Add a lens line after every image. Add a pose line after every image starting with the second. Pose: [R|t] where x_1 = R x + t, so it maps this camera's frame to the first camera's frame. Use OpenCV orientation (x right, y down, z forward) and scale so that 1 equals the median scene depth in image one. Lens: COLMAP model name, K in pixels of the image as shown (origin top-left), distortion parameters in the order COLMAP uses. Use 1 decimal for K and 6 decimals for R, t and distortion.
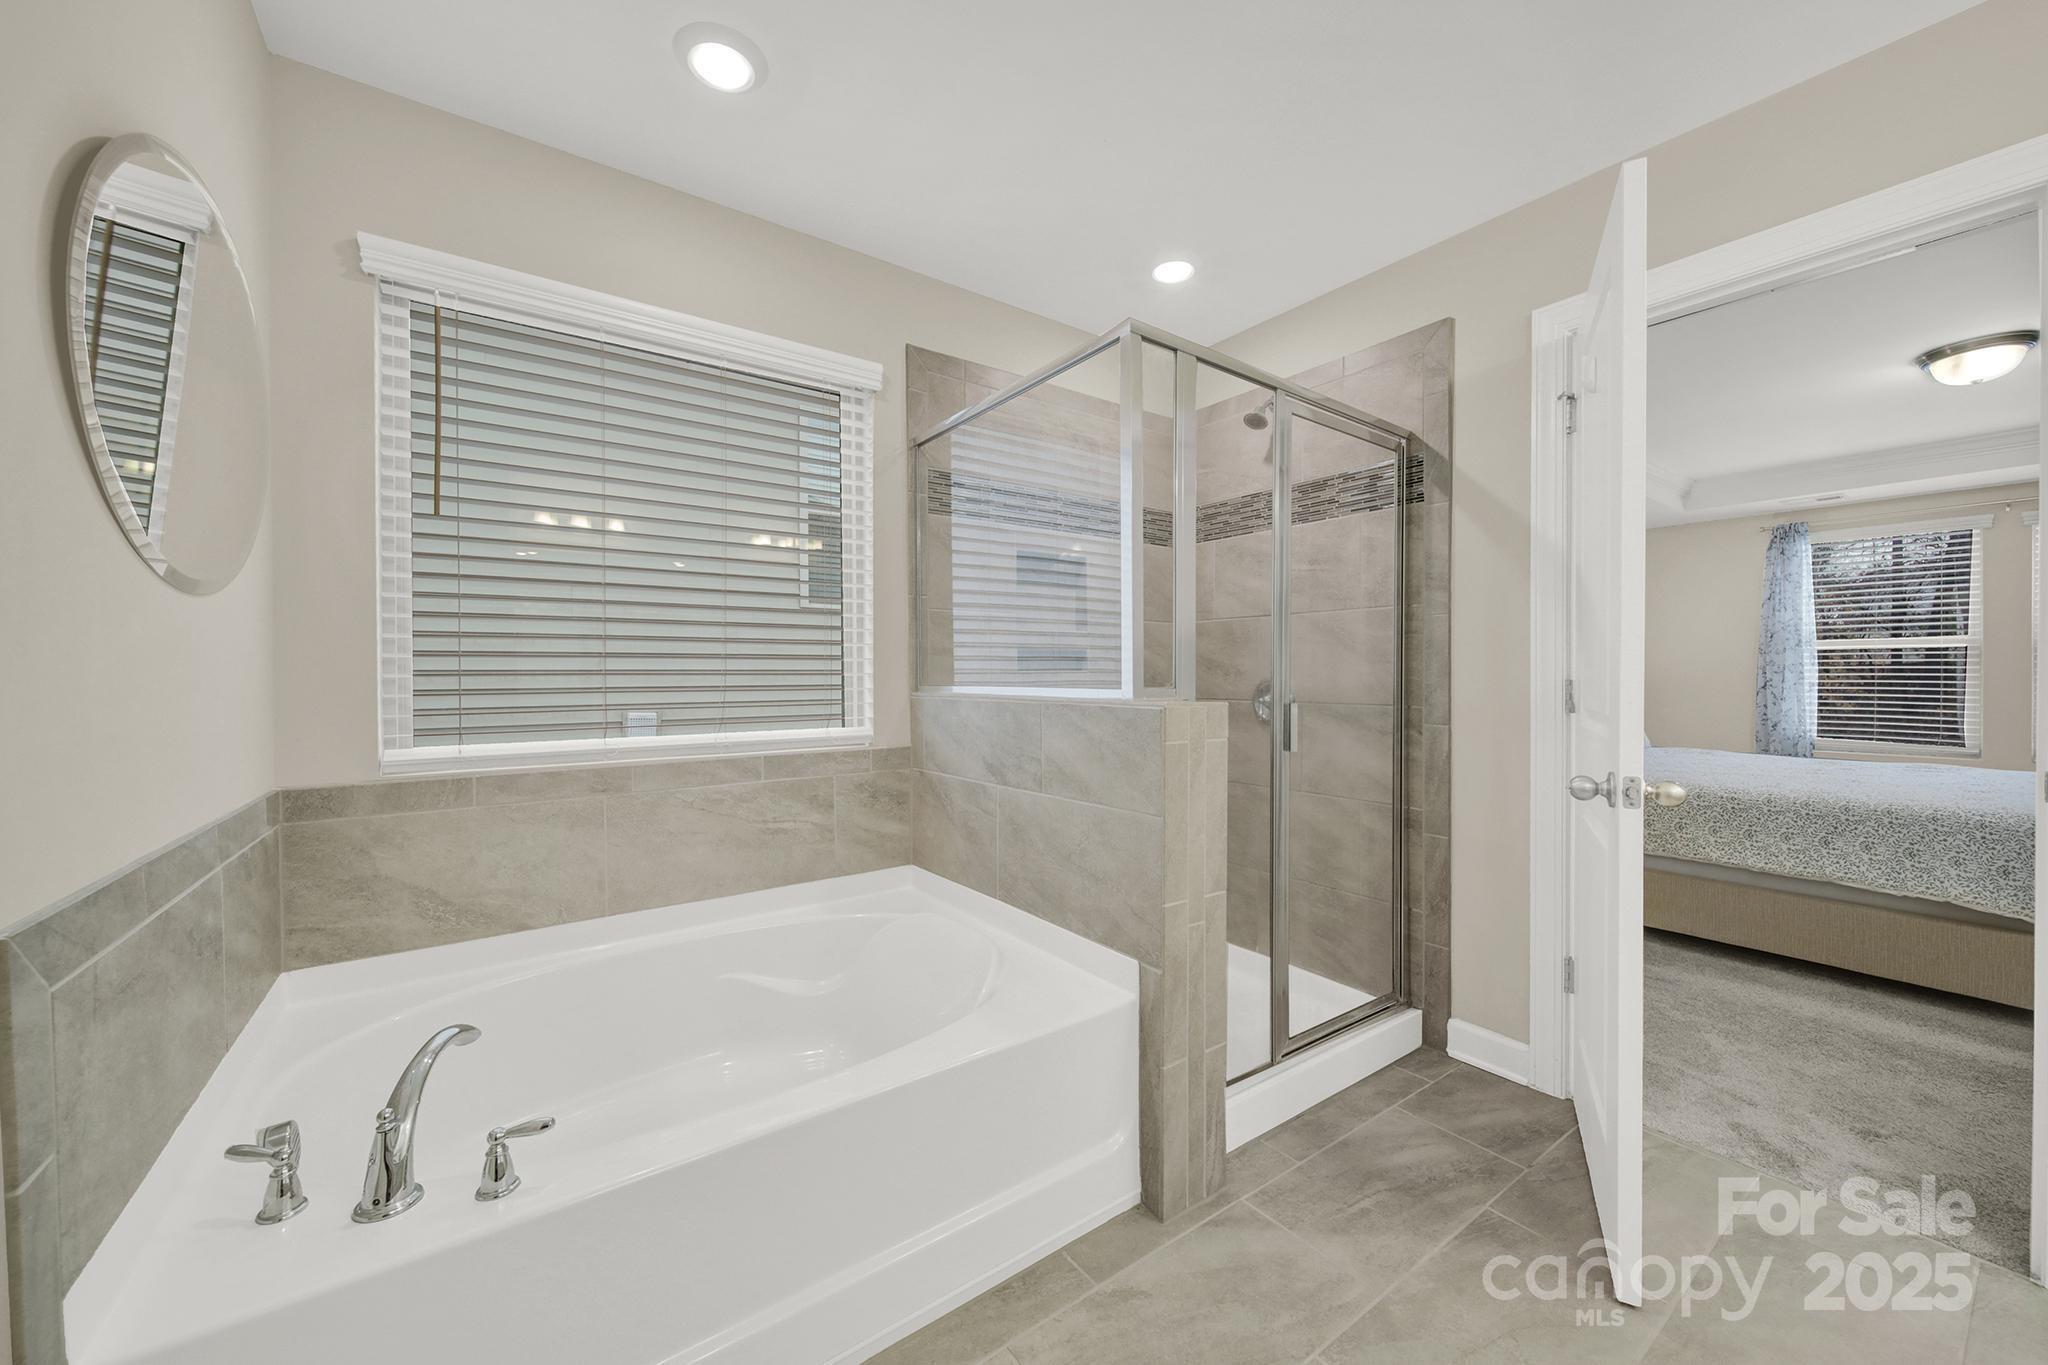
lens RADIAL K [[737.1, 0, 1018.0], [0, 737.1, 668.3], [0, 0, 1]] dist [-0.001724, -0.000394]
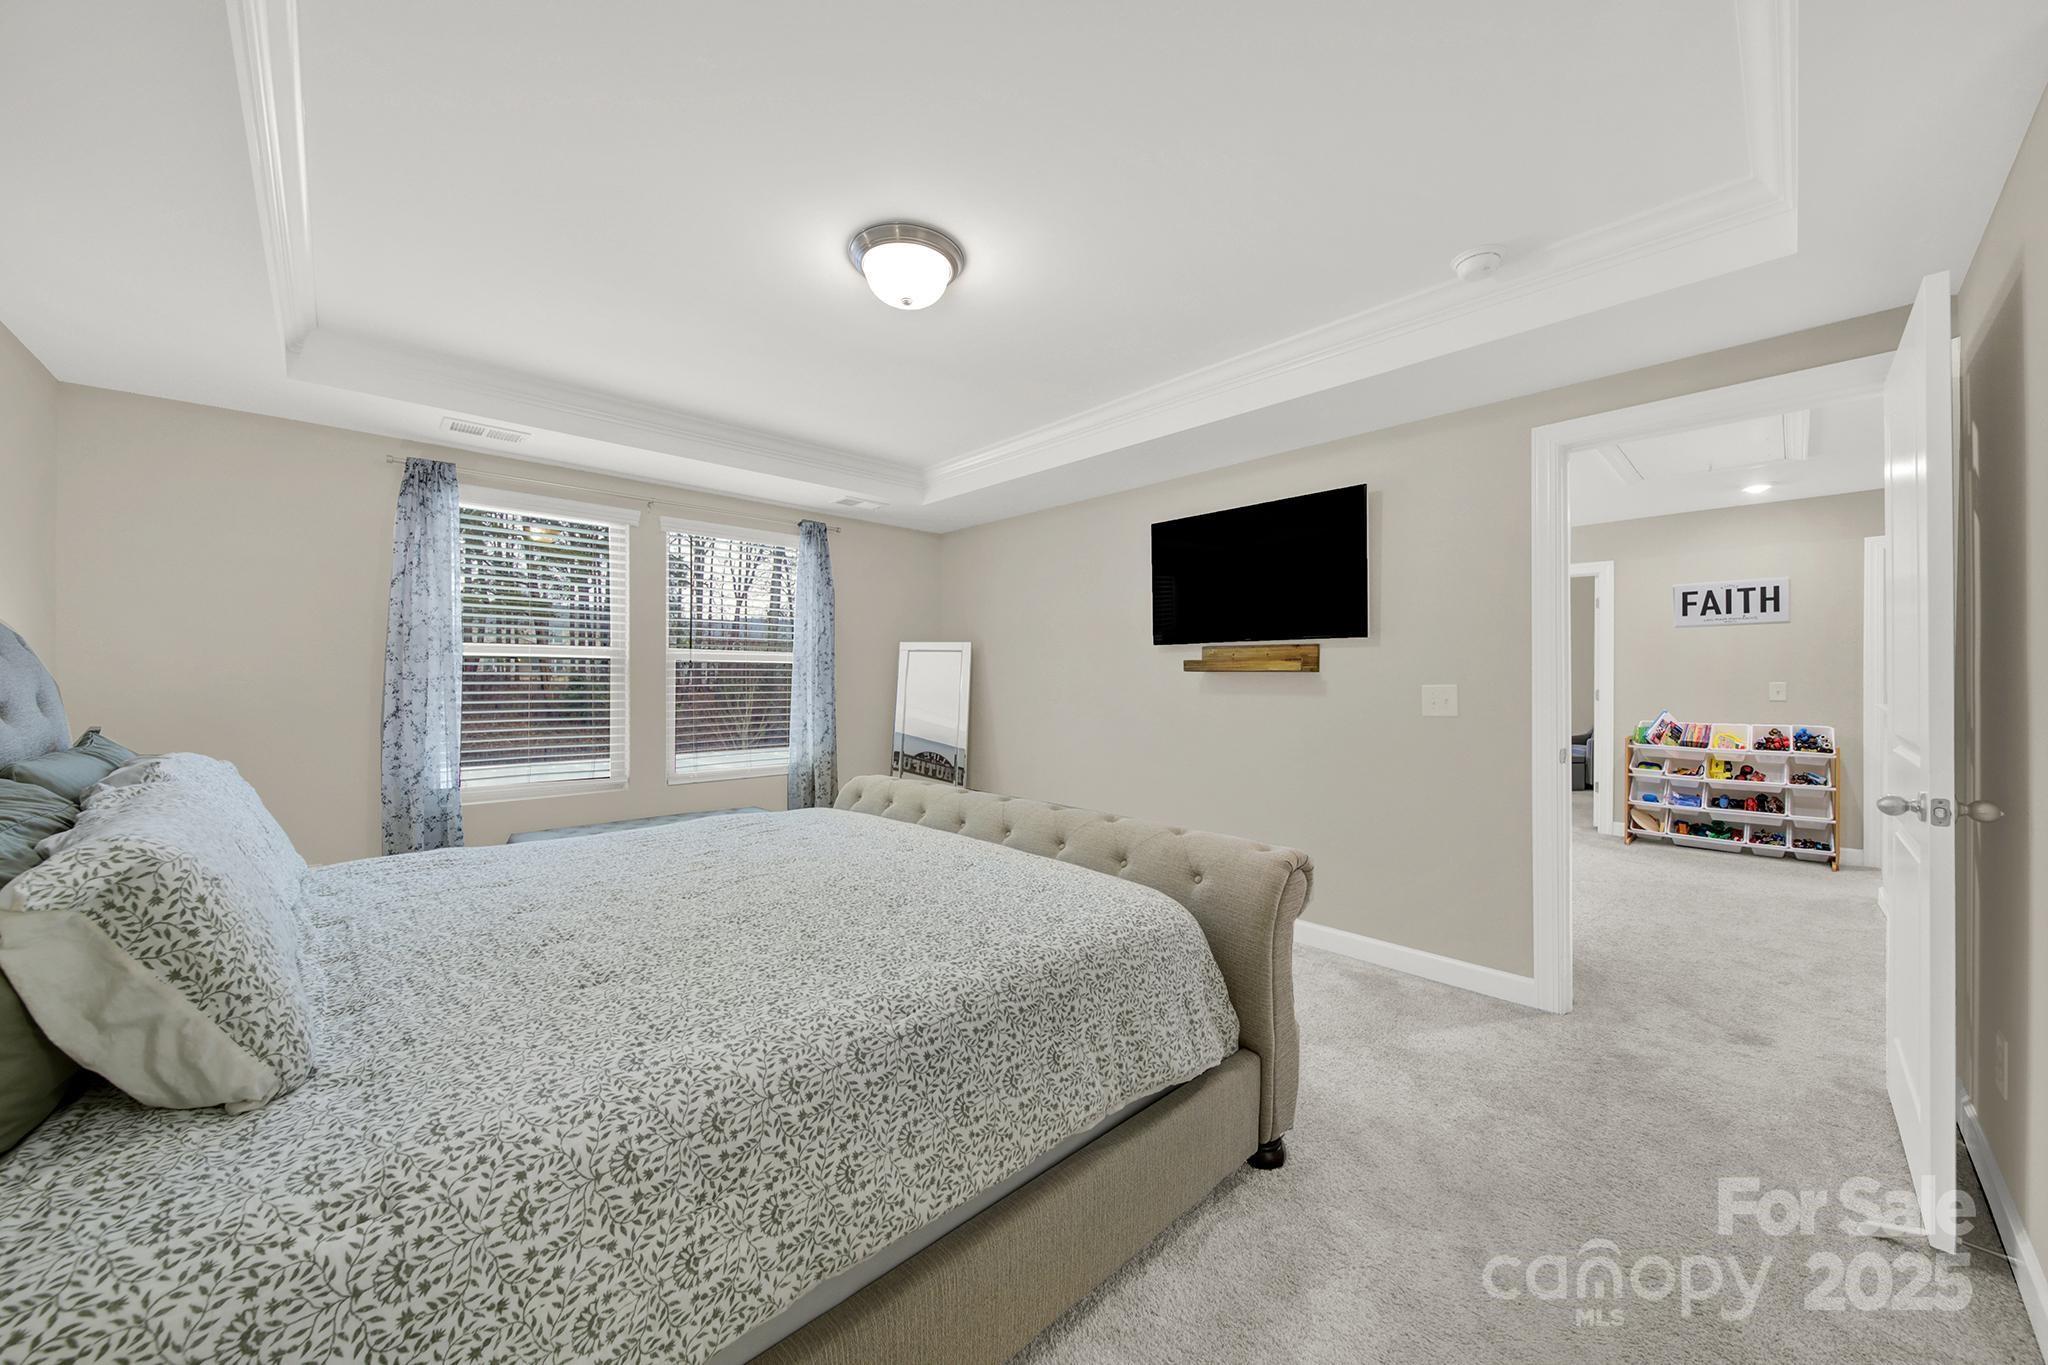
lens RADIAL K [[737.1, 0, 1018.0], [0, 737.1, 668.3], [0, 0, 1]] dist [-0.001724, -0.000394]
pose [[-0.145021, 0.017021, 0.989282, 0.337440], [-0.007768, 0.999802, -0.018340, -0.005982], [-0.989398, -0.010344, -0.144860, 0.589055]]
